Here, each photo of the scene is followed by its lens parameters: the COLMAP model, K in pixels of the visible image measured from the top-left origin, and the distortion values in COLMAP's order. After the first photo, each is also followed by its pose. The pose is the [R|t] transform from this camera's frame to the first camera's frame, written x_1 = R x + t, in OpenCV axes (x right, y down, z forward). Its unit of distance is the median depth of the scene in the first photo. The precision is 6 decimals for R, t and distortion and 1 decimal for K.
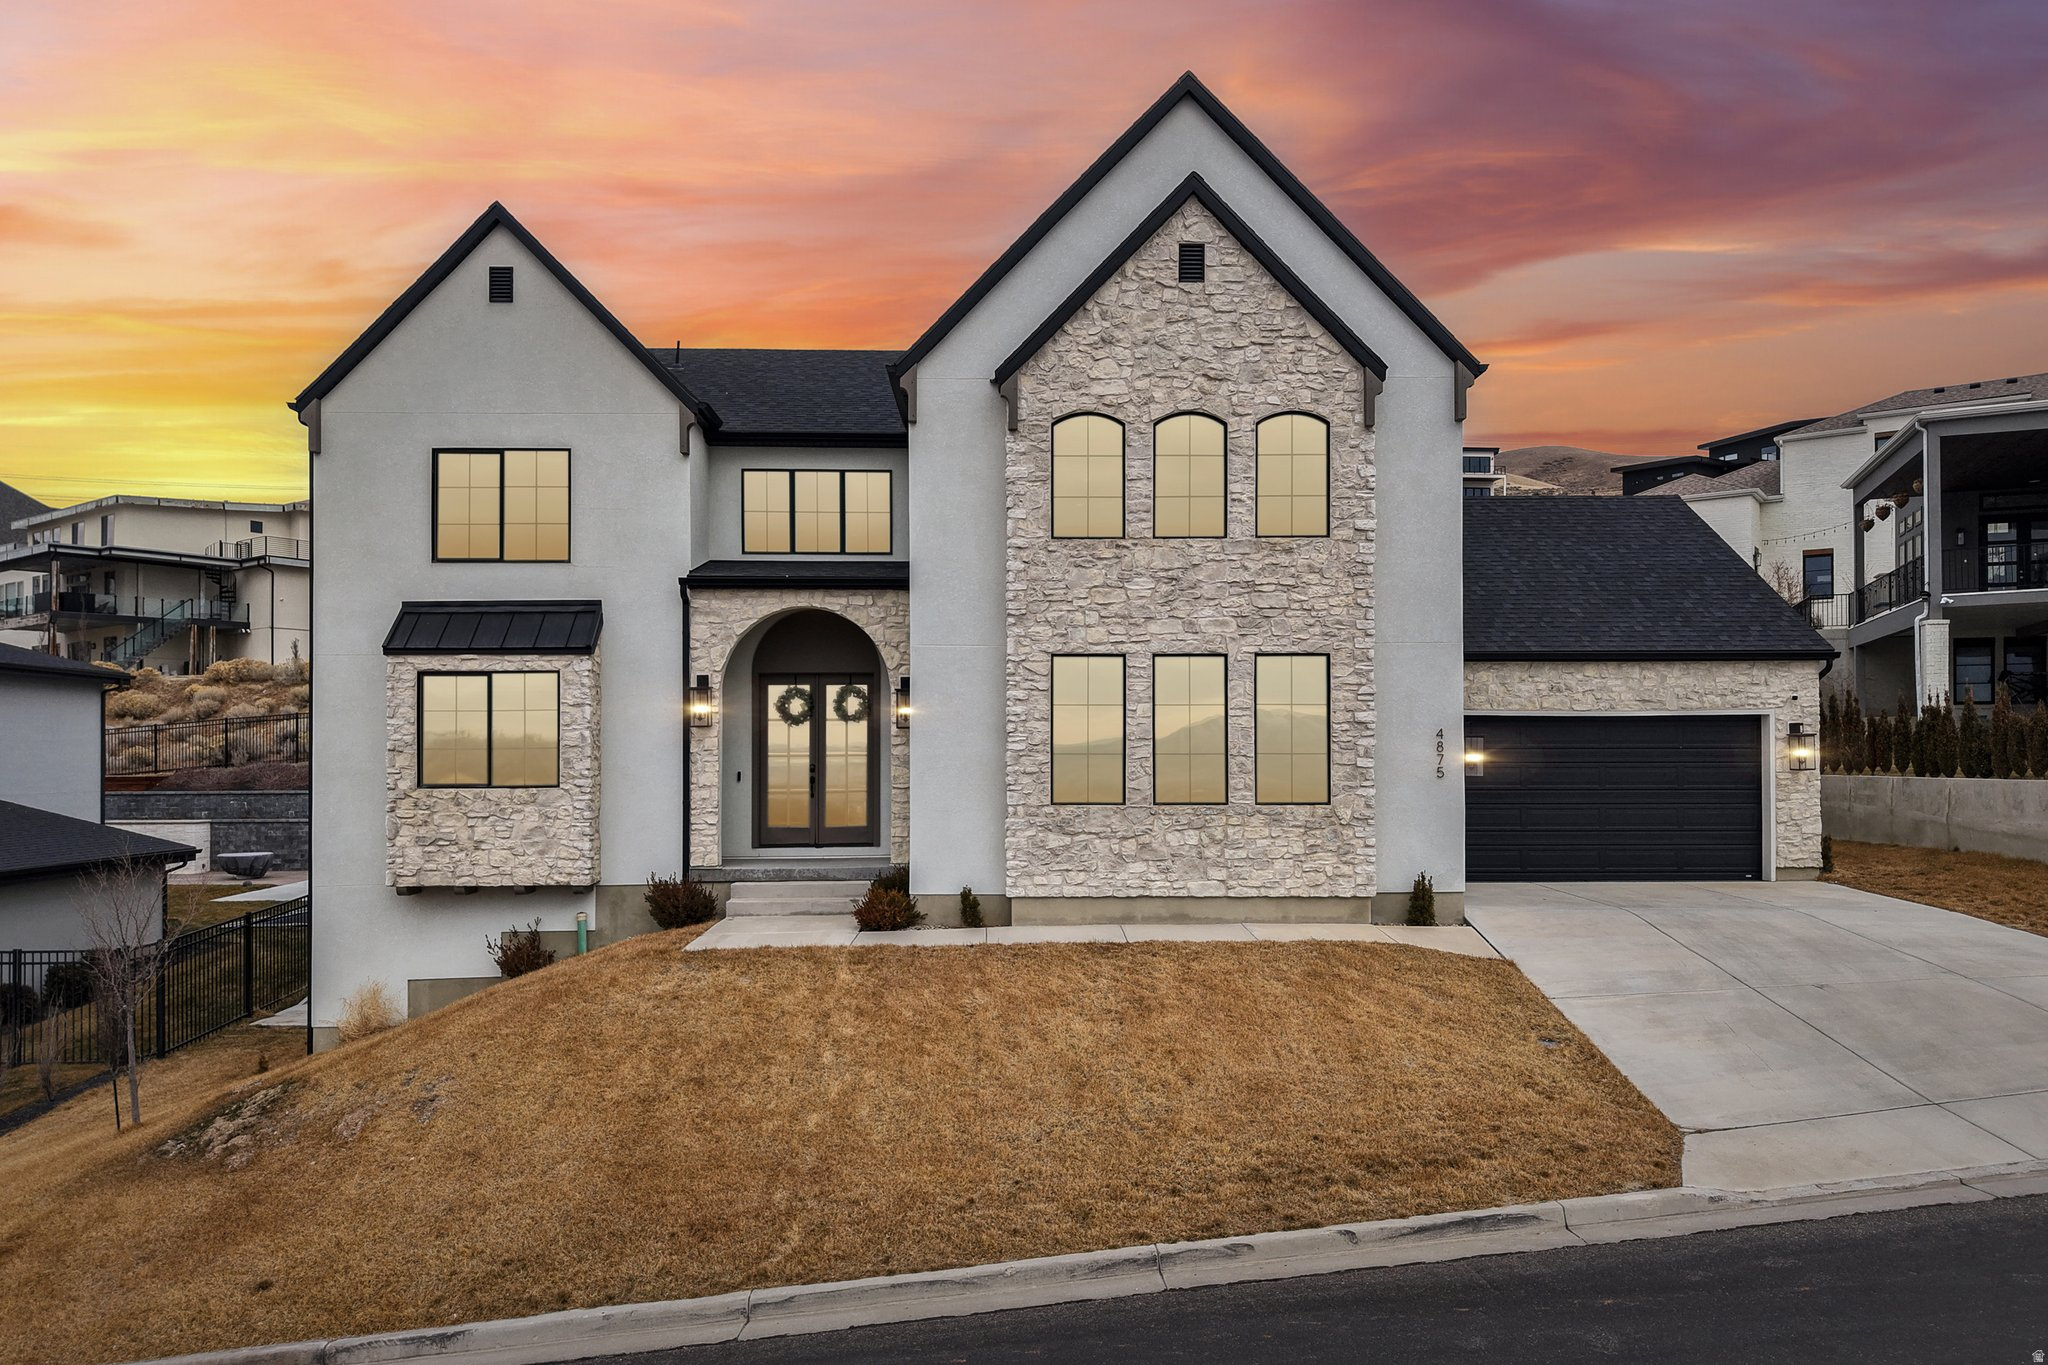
lens RADIAL K [[1383.7, 0, 1036.2], [0, 1383.7, 739.6], [0, 0, 1]] dist [0.051662, -0.064270]
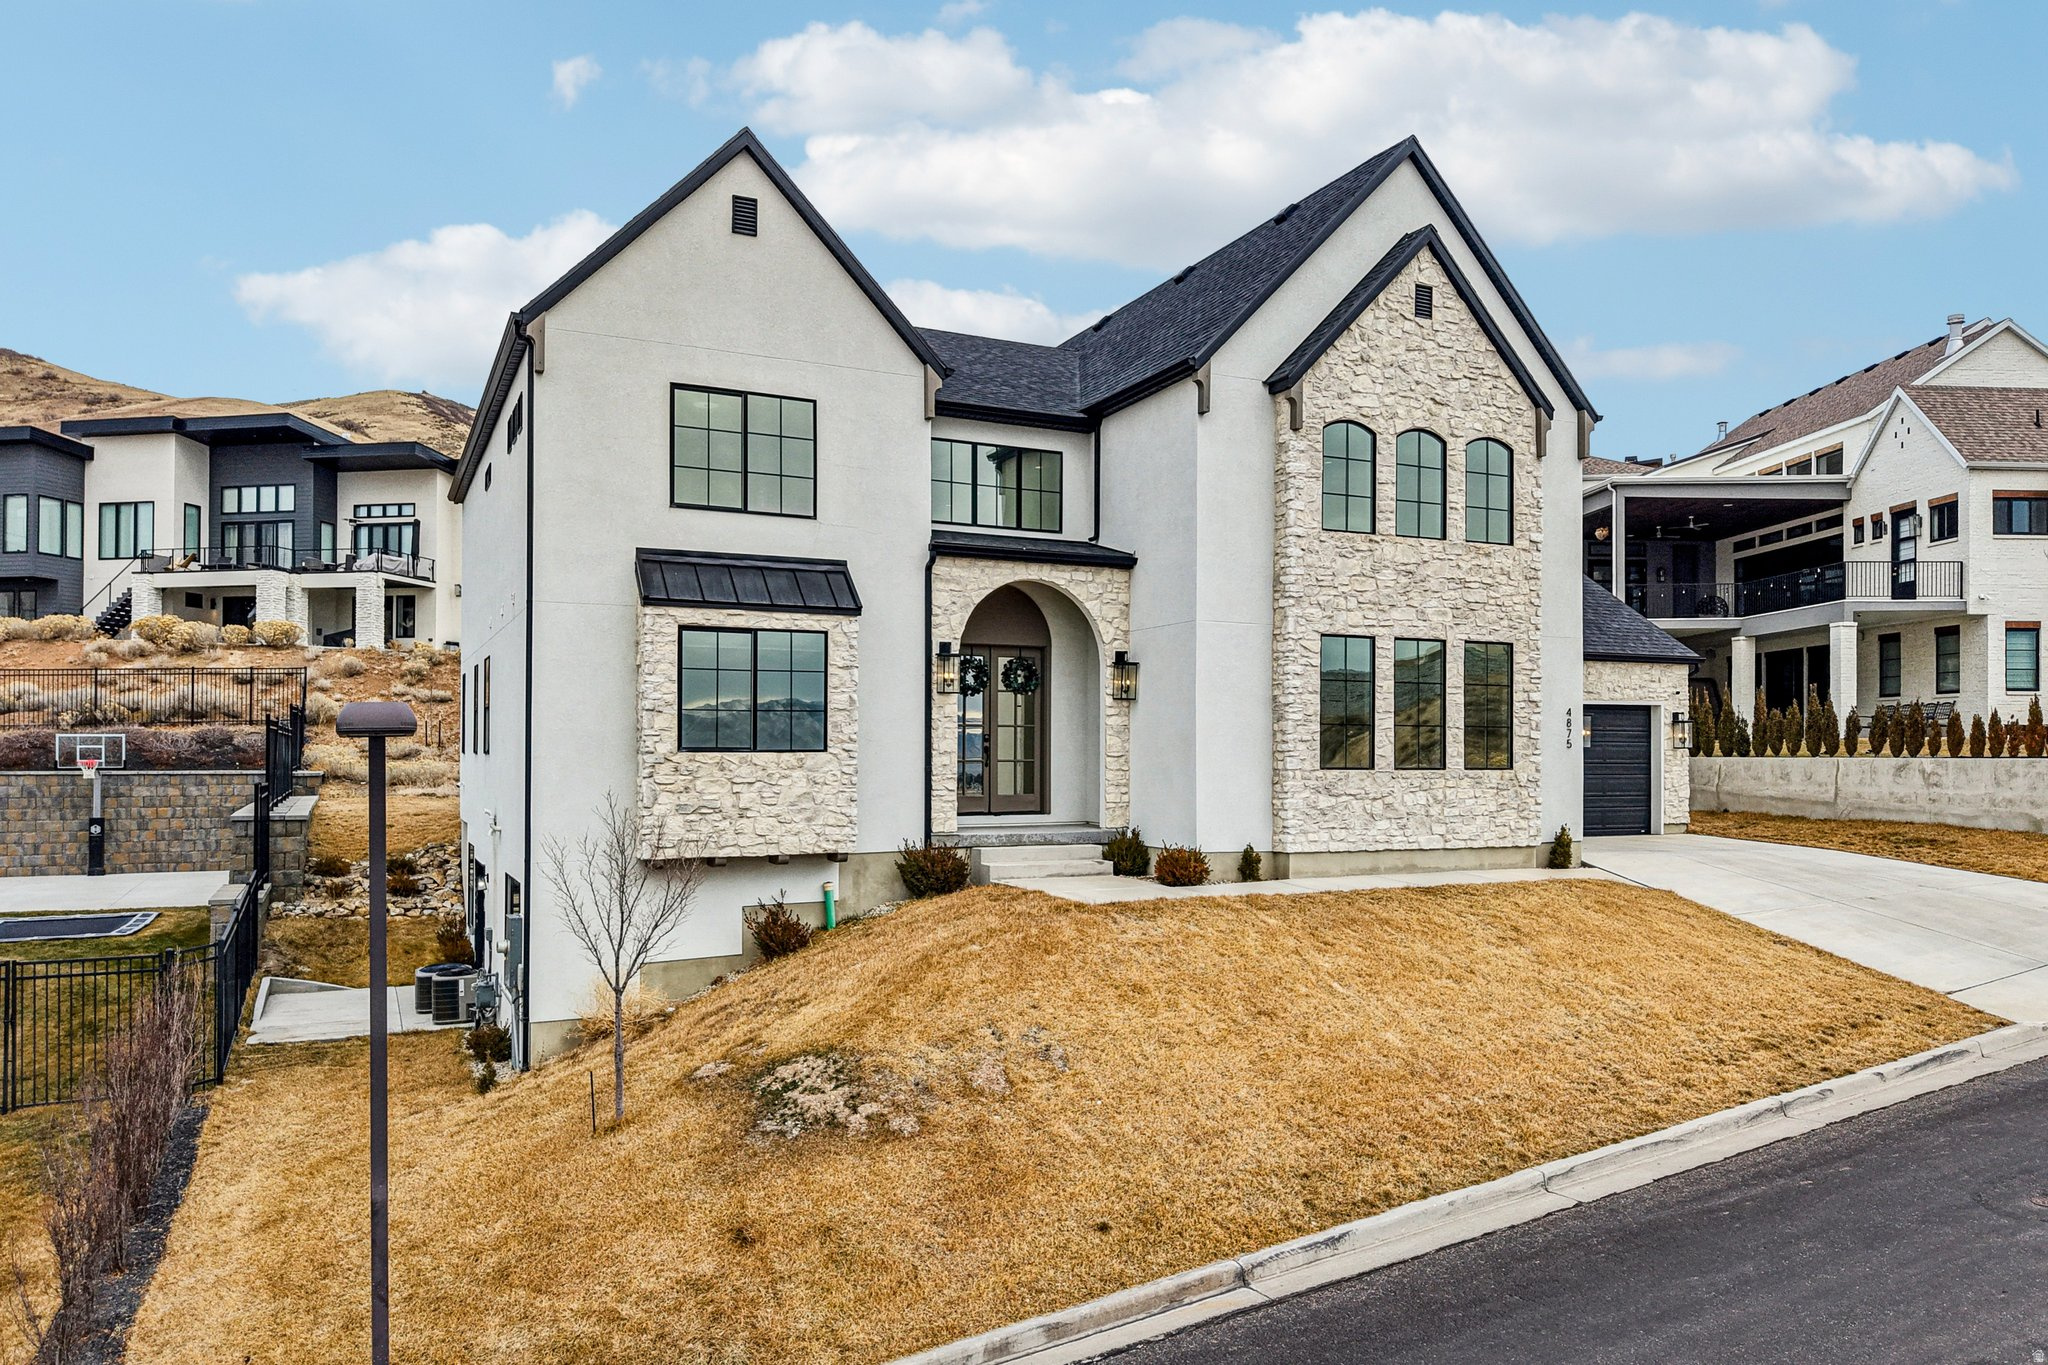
lens RADIAL K [[1408.9, 0, 1036.3], [0, 1408.9, 739.5], [0, 0, 1]] dist [0.006573, -0.002726]
pose [[0.912816, 0.011092, 0.408220, -0.657302], [-0.011500, 0.999933, -0.001456, 0.027471], [-0.408209, -0.003365, 0.912882, 0.058769]]
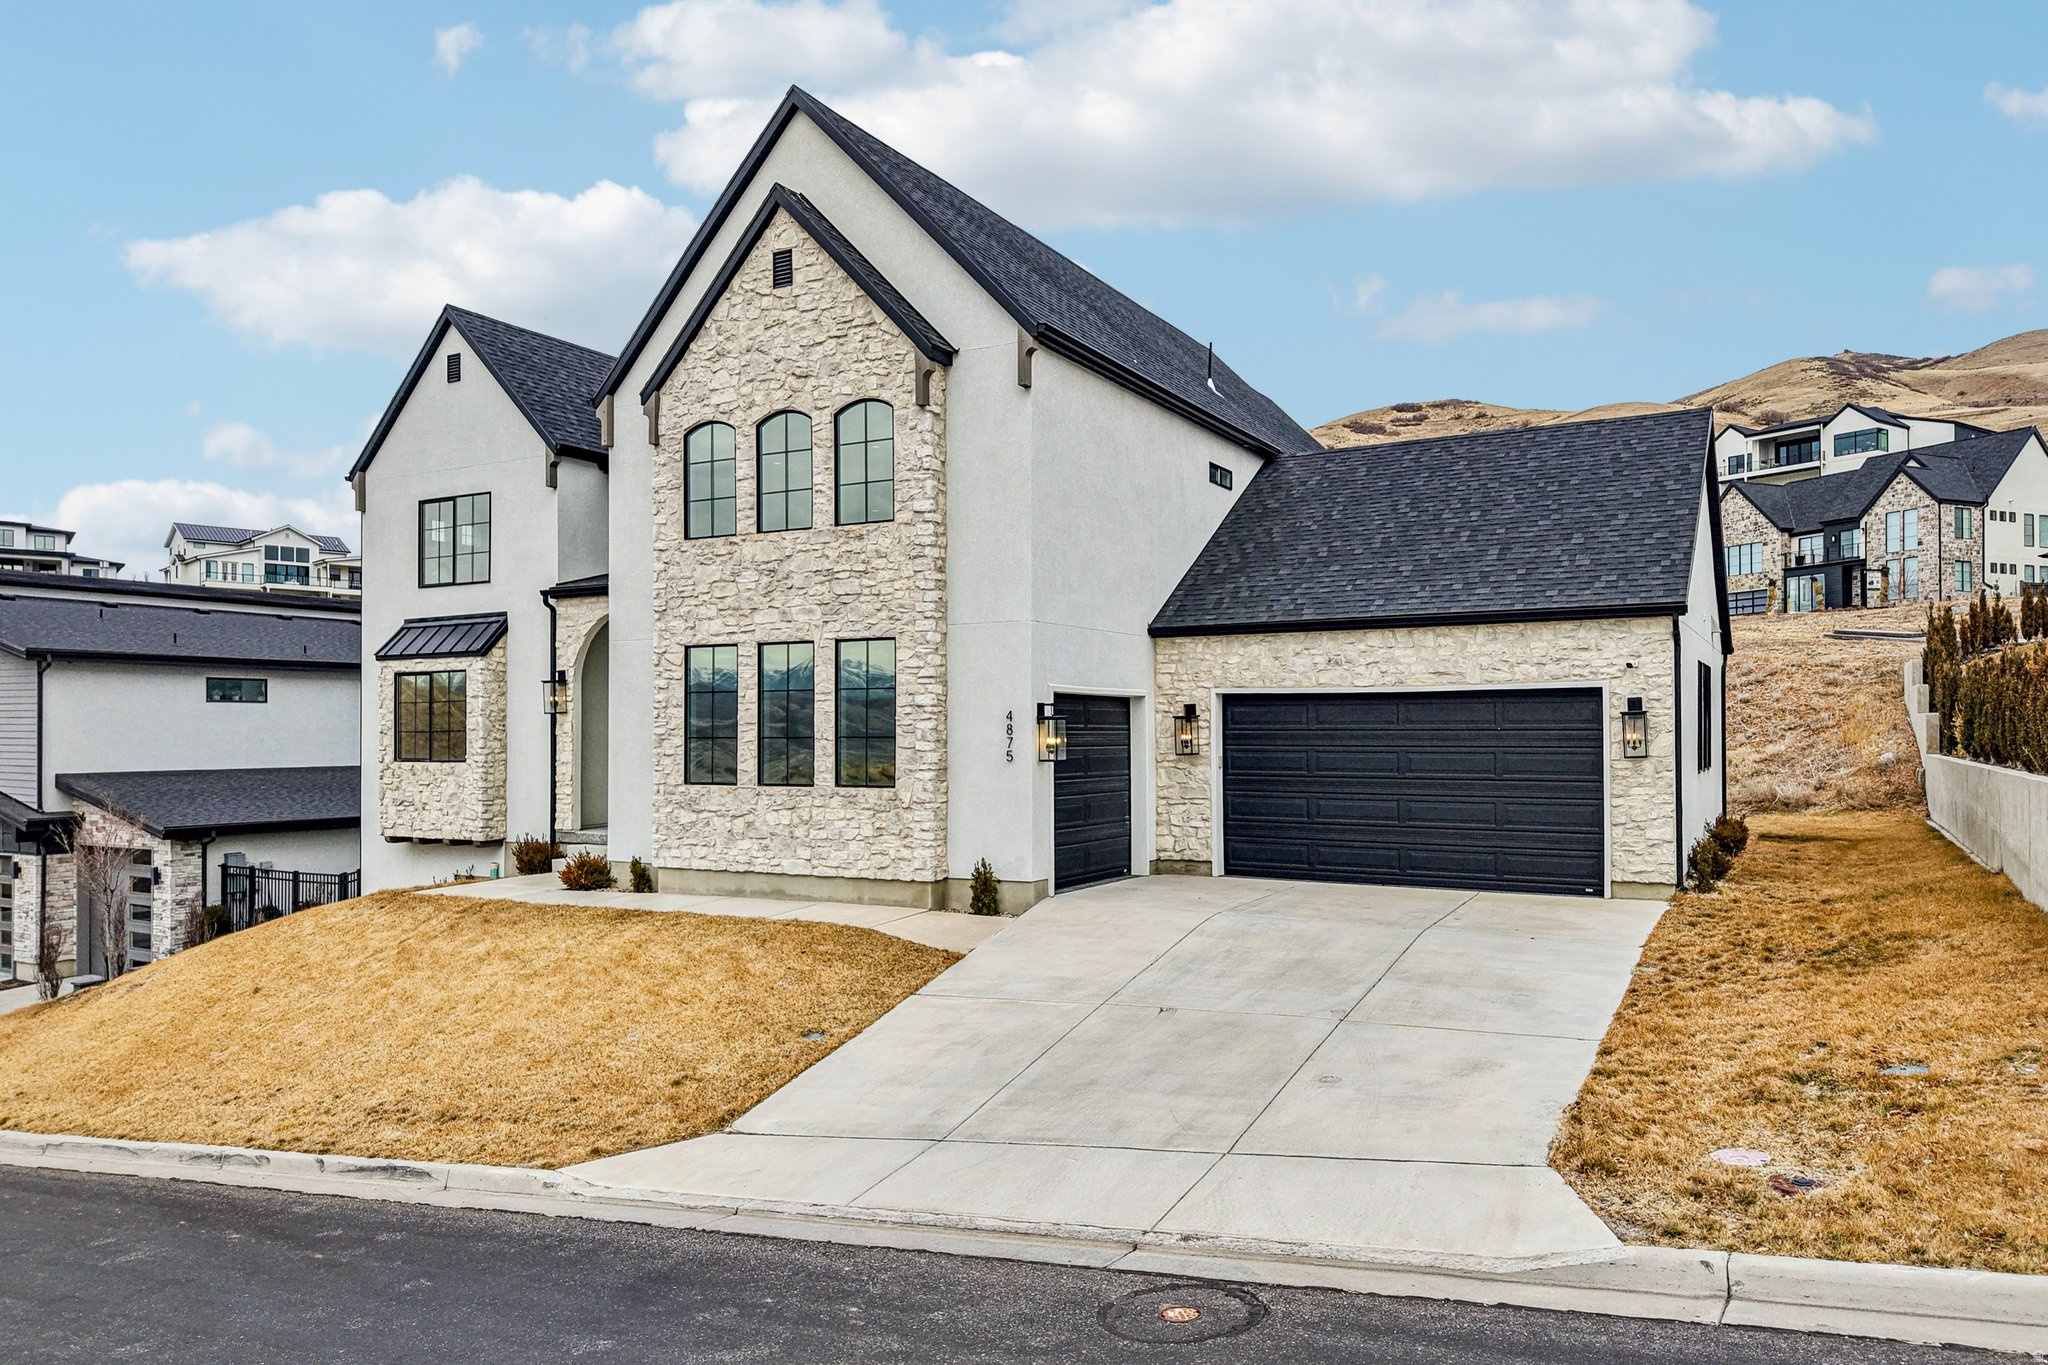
lens RADIAL K [[1387.9, 0, 1034.8], [0, 1387.9, 712.2], [0, 0, 1]] dist [0.029441, -0.036477]
pose [[0.858759, -0.007035, -0.512332, 0.808702], [0.006430, 0.999975, -0.002954, -0.004364], [0.512340, -0.000757, 0.858782, 0.196325]]
